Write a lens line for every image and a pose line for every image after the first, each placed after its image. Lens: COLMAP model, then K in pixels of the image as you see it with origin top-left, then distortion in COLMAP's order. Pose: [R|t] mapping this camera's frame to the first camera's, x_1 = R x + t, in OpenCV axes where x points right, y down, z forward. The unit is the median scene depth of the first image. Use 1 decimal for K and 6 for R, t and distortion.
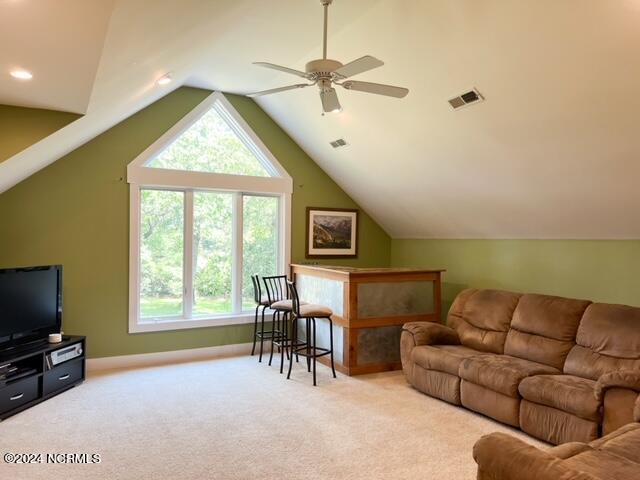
lens RADIAL K [[483.6, 0, 320.0], [0, 483.6, 240.0], [0, 0, 1]] dist [0.002035, 0.000614]
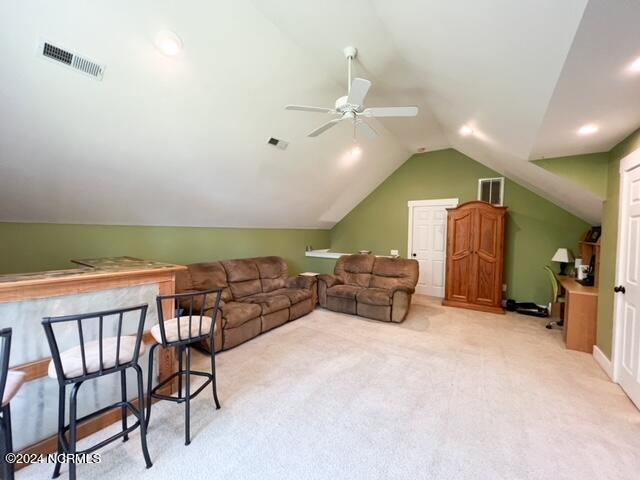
lens RADIAL K [[255.4, 0, 318.0], [0, 255.4, 238.8], [0, 0, 1]] dist [-0.001009, 0.000017]
pose [[-0.465325, -0.039754, 0.884247, -0.520076], [-0.029004, 0.999139, 0.029656, 0.002321], [-0.884665, -0.011847, -0.466077, 1.221002]]
